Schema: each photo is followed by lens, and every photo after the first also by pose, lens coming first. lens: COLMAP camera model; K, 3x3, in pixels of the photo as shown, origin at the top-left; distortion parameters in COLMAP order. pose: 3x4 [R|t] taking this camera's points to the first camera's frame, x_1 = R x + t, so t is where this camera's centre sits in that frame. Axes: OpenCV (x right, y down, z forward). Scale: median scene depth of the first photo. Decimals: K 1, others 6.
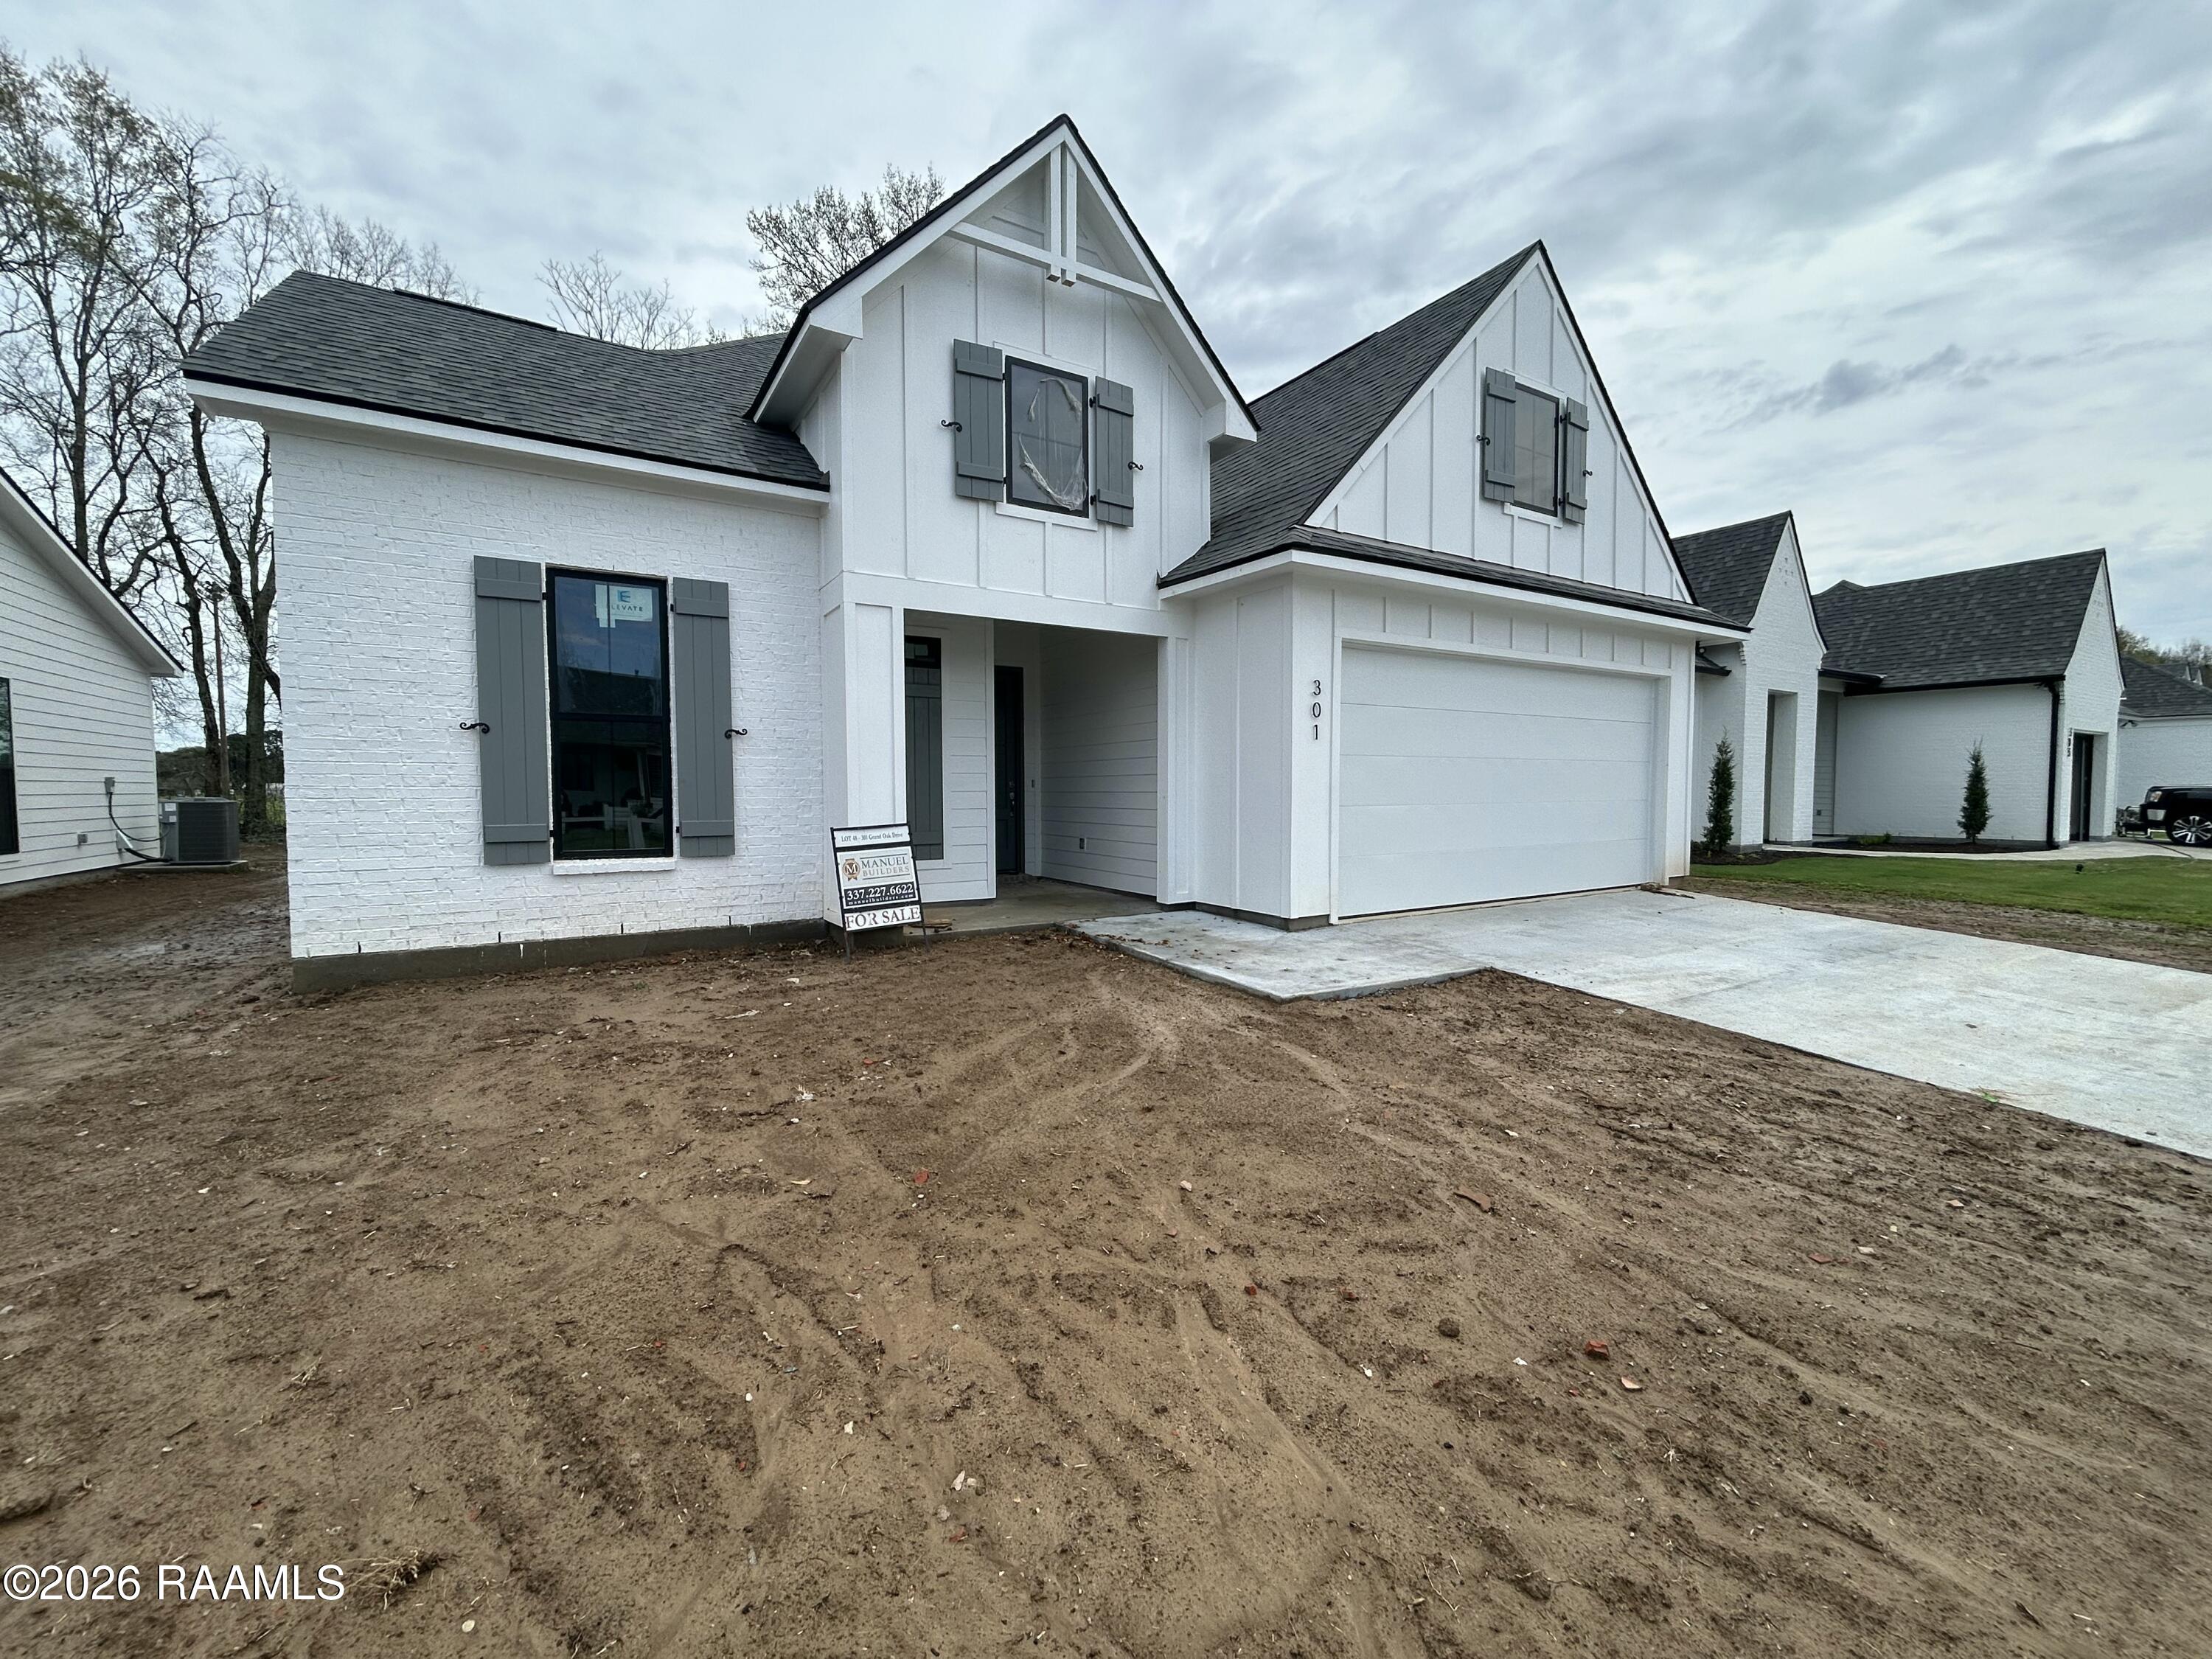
lens RADIAL K [[889.2, 0, 1103.7], [0, 889.2, 828.7], [0, 0, 1]] dist [-0.002177, 0.001328]
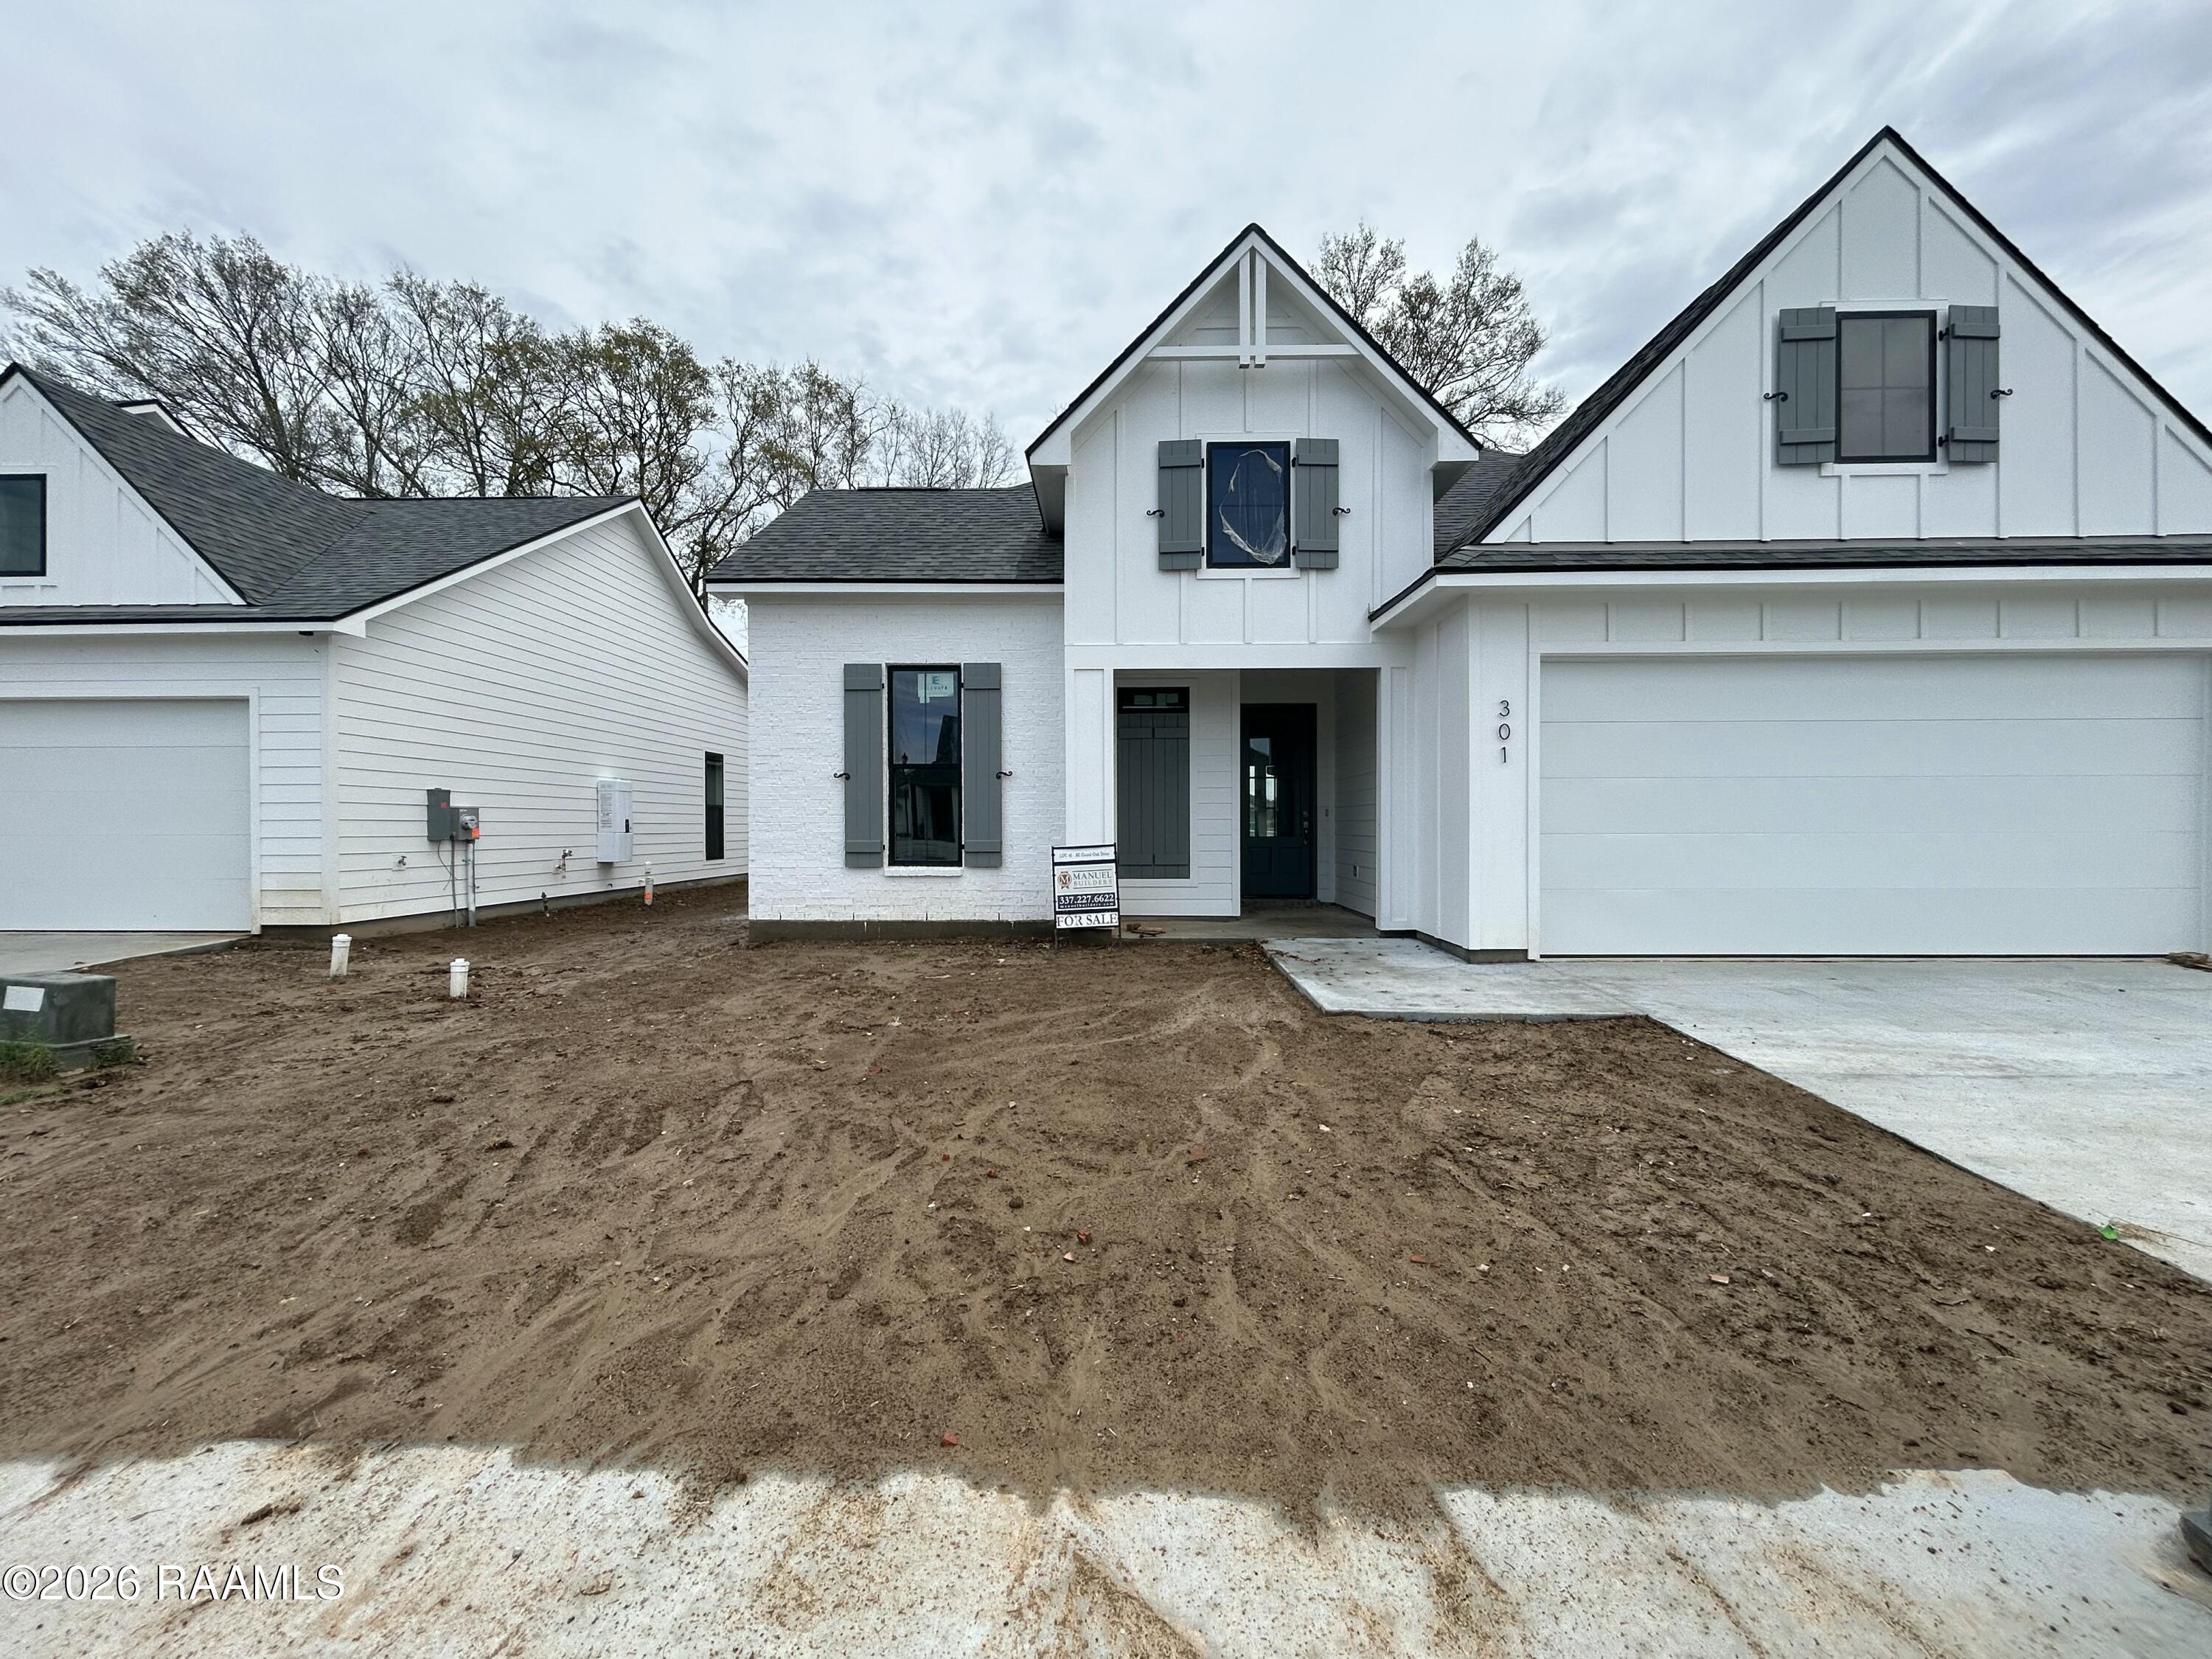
lens RADIAL K [[889.2, 0, 1102.8], [0, 889.2, 829.5], [0, 0, 1]] dist [-0.002177, 0.001328]
pose [[0.842753, 0.003487, -0.538289, 0.436829], [-0.023853, 0.999239, -0.030871, 0.011818], [0.537771, 0.038857, 0.842195, -0.033170]]
